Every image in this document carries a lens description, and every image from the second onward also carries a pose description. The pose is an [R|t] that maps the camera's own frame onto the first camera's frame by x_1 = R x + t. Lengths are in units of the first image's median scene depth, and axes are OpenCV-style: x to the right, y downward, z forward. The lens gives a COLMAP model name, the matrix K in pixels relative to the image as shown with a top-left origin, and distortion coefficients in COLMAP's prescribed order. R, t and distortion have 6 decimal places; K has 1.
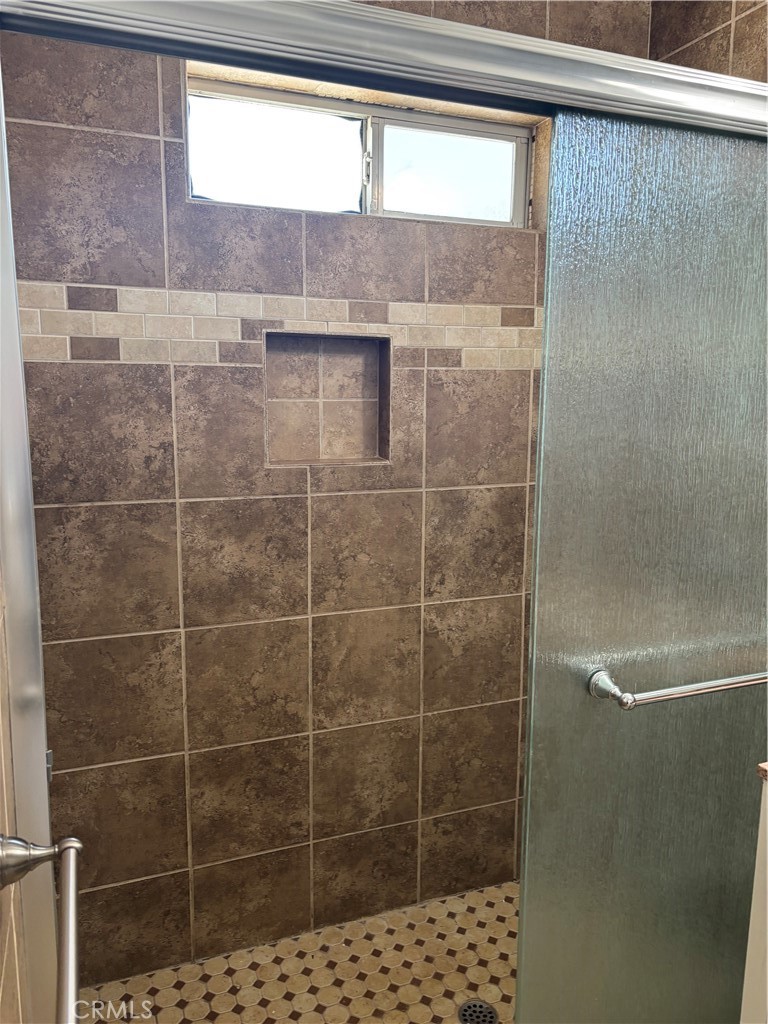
lens RADIAL K [[771.9, 0, 383.1], [0, 771.9, 513.6], [0, 0, 1]] dist [0.052236, -0.054929]
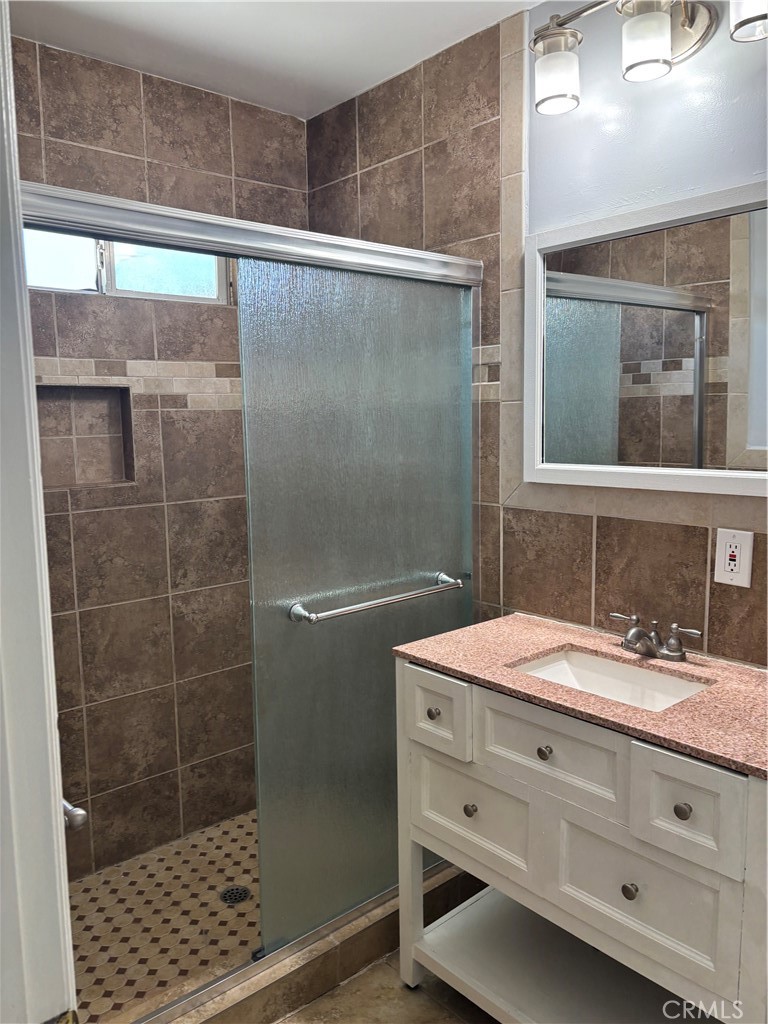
lens RADIAL K [[771.9, 0, 384.0], [0, 771.9, 514.1], [0, 0, 1]] dist [0.052236, -0.054929]
pose [[0.938369, -0.067002, 0.339078, -0.042769], [0.079768, 0.996528, -0.023836, 0.045036], [-0.336304, 0.049415, 0.940456, -0.325360]]
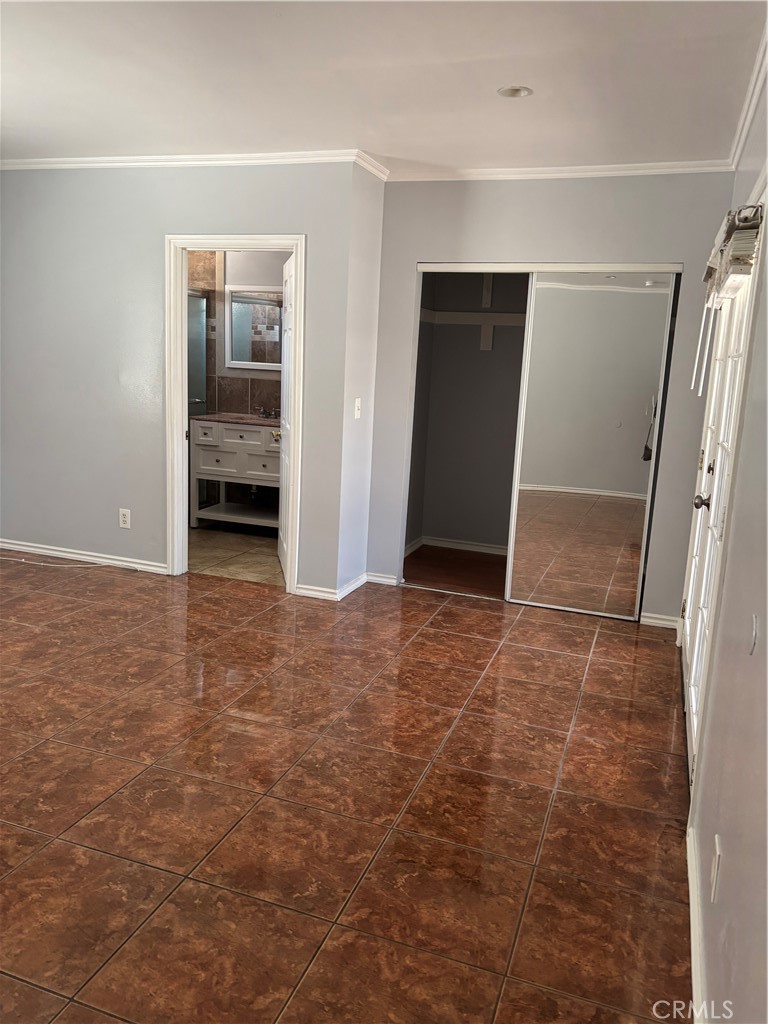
lens RADIAL K [[771.9, 0, 393.5], [0, 771.9, 505.3], [0, 0, 1]] dist [0.052236, -0.054929]
pose [[0.647333, -0.123086, 0.752203, -1.289672], [0.084628, 0.992380, 0.089558, 0.284443], [-0.757494, 0.005684, 0.652817, -1.734137]]
